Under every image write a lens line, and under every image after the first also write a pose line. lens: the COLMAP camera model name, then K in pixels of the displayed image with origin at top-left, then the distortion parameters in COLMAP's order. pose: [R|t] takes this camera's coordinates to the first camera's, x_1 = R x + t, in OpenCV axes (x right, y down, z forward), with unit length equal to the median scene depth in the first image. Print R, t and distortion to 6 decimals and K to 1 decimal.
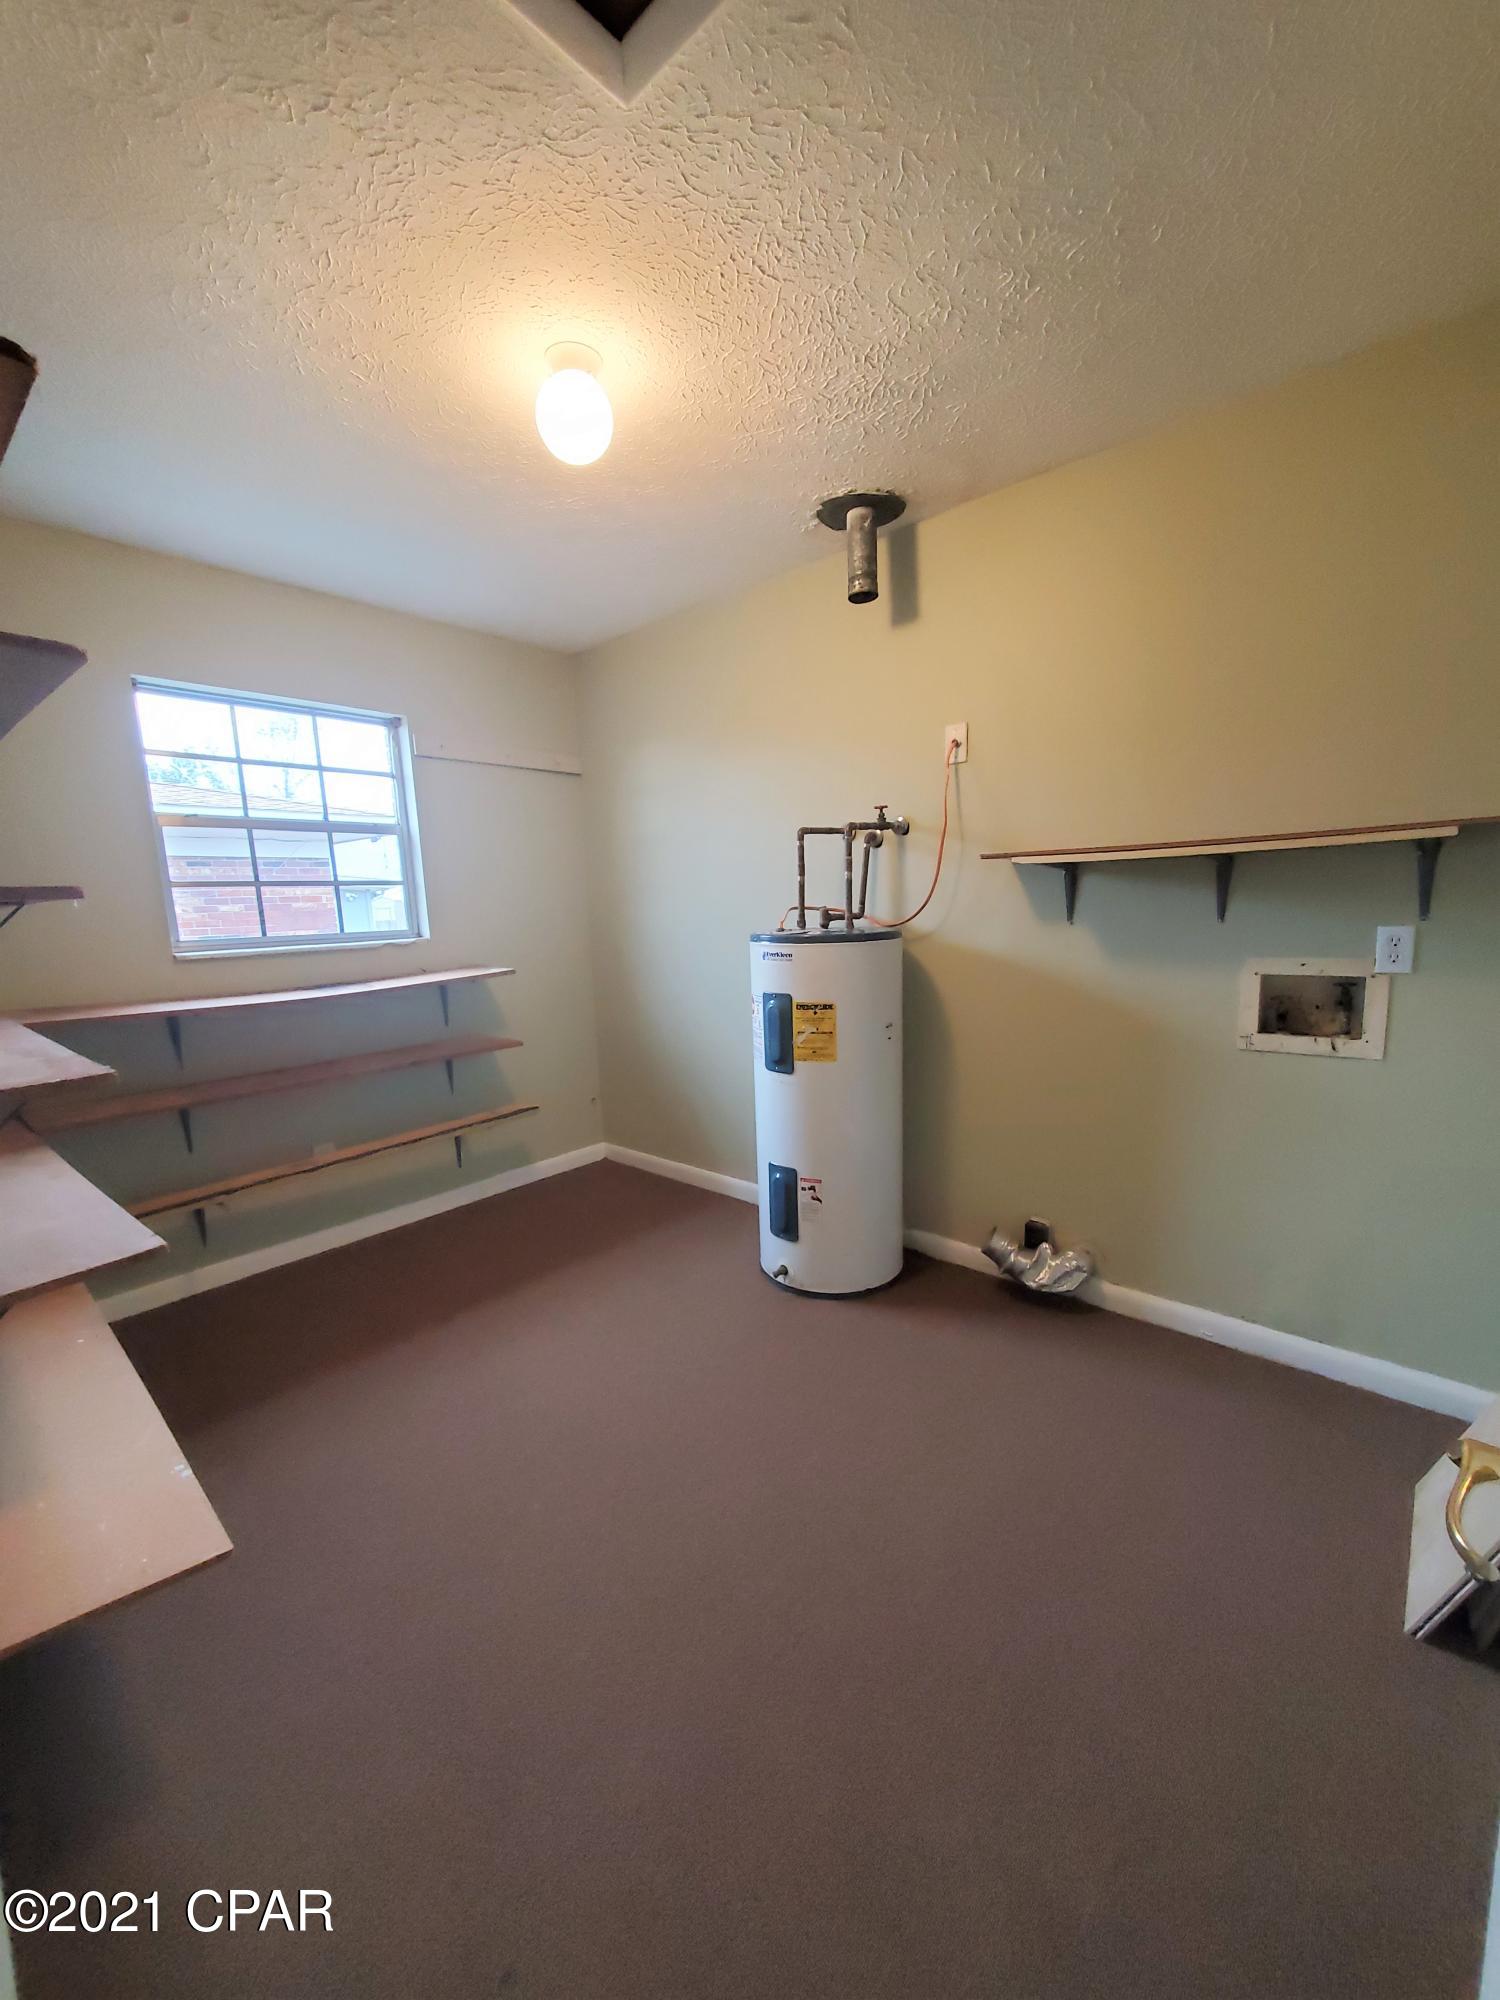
lens RADIAL K [[793.6, 0, 746.4], [0, 793.6, 1030.0], [0, 0, 1]] dist [0.000002, 0.003443]
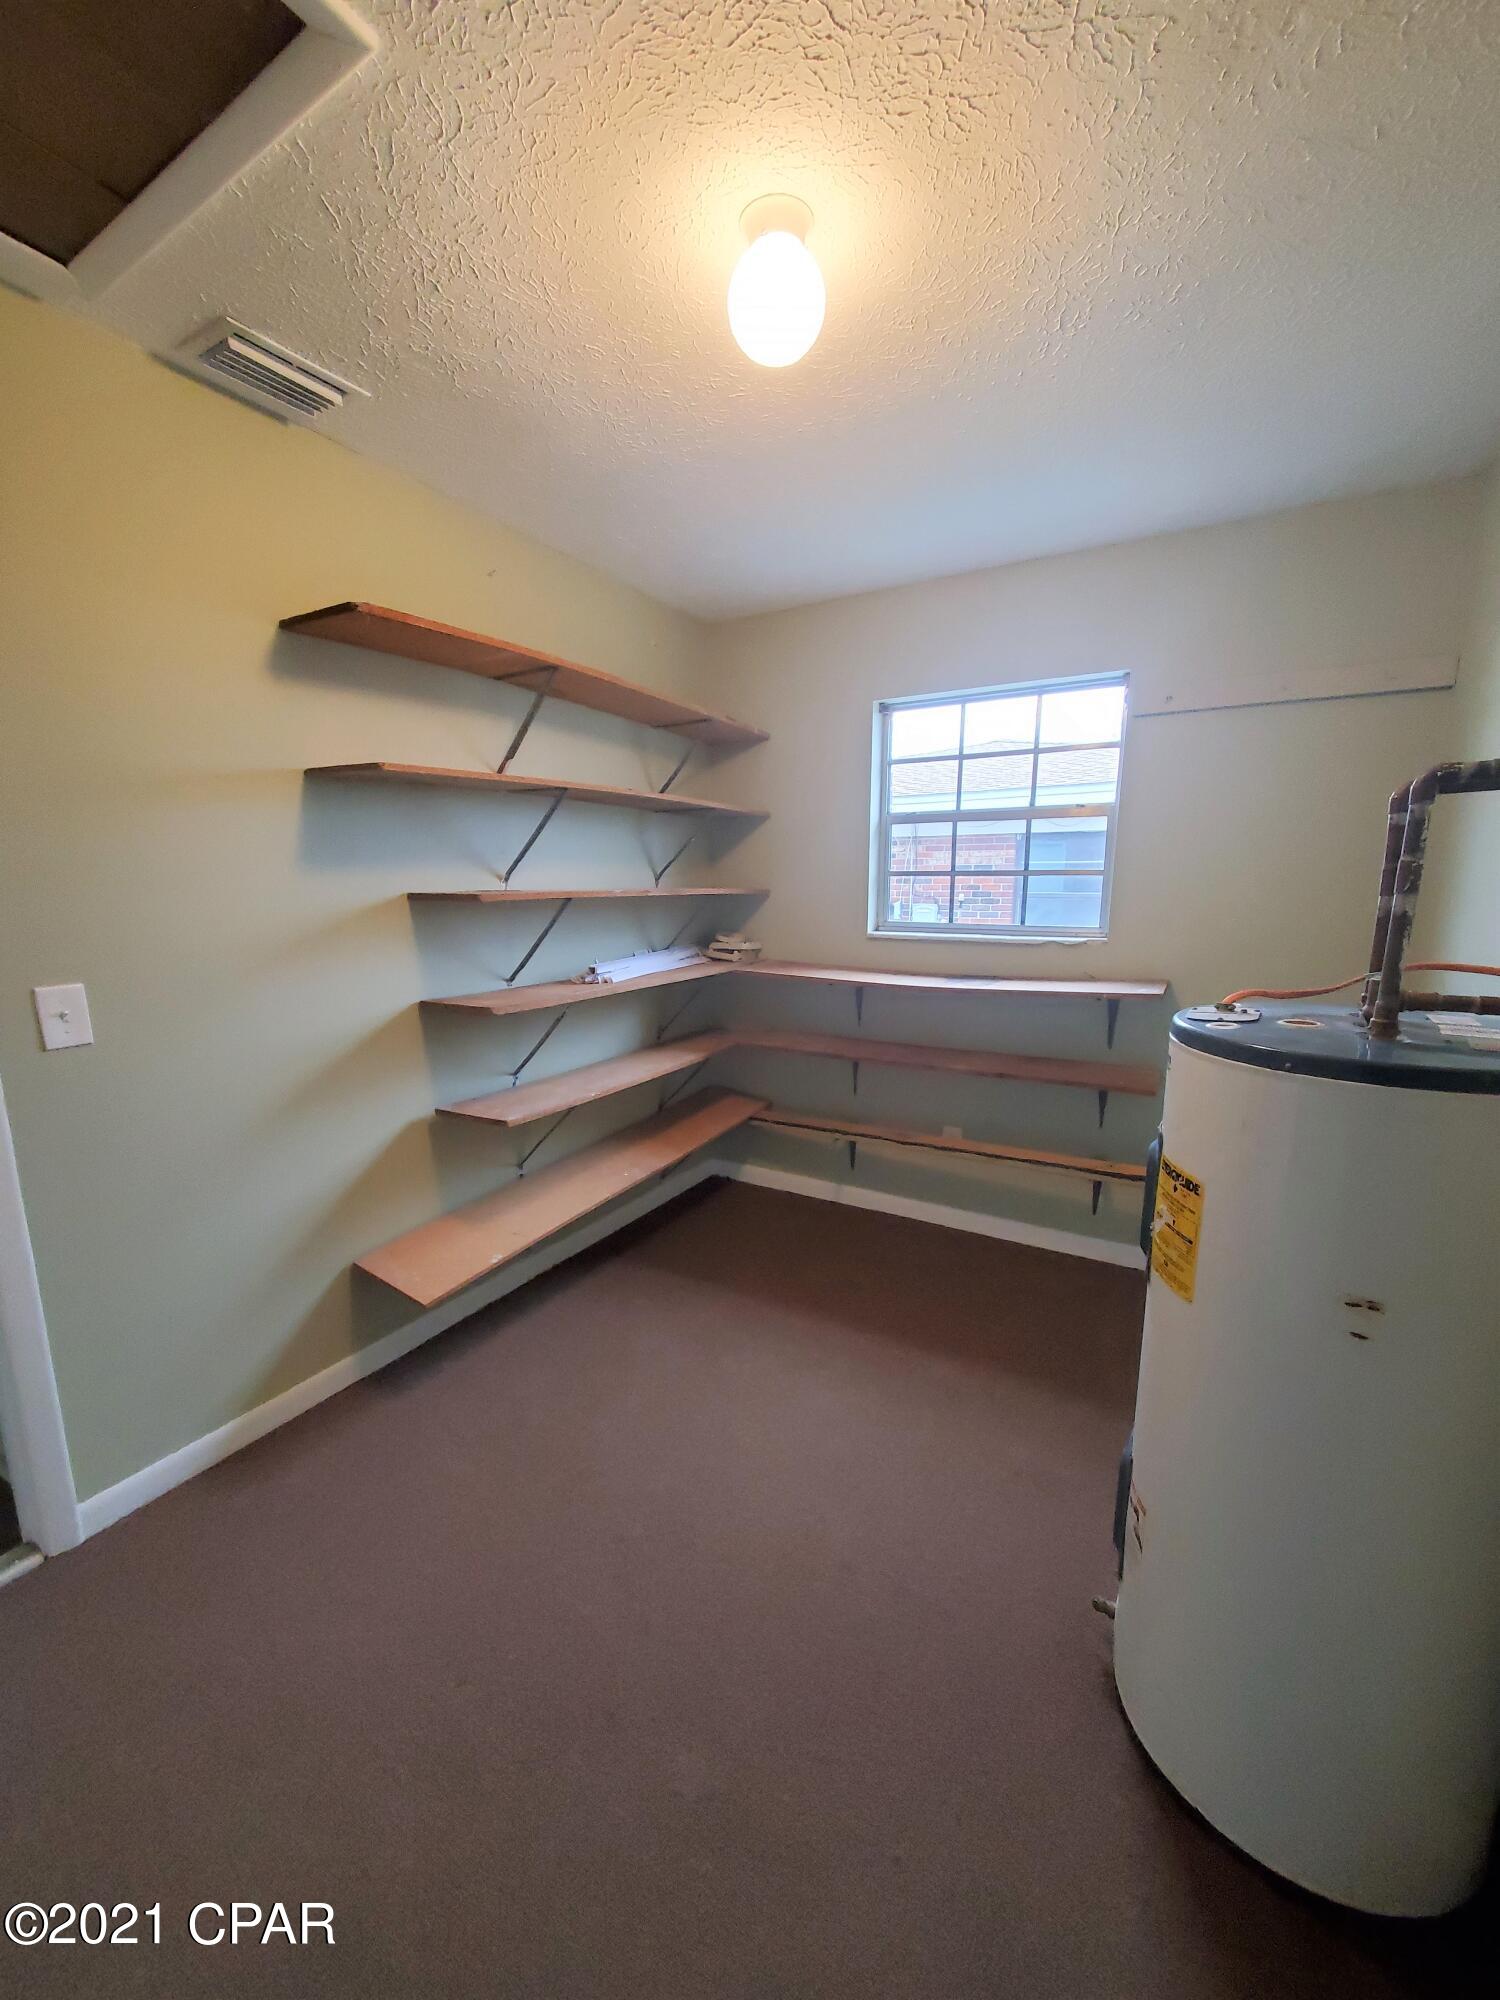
lens RADIAL K [[793.6, 0, 746.4], [0, 793.6, 1030.0], [0, 0, 1]] dist [0.000002, 0.003443]
pose [[0.183751, 0.216369, -0.958864, 0.400559], [-0.164018, 0.968547, 0.187122, -0.134841], [0.969192, 0.122887, 0.213460, 0.533050]]
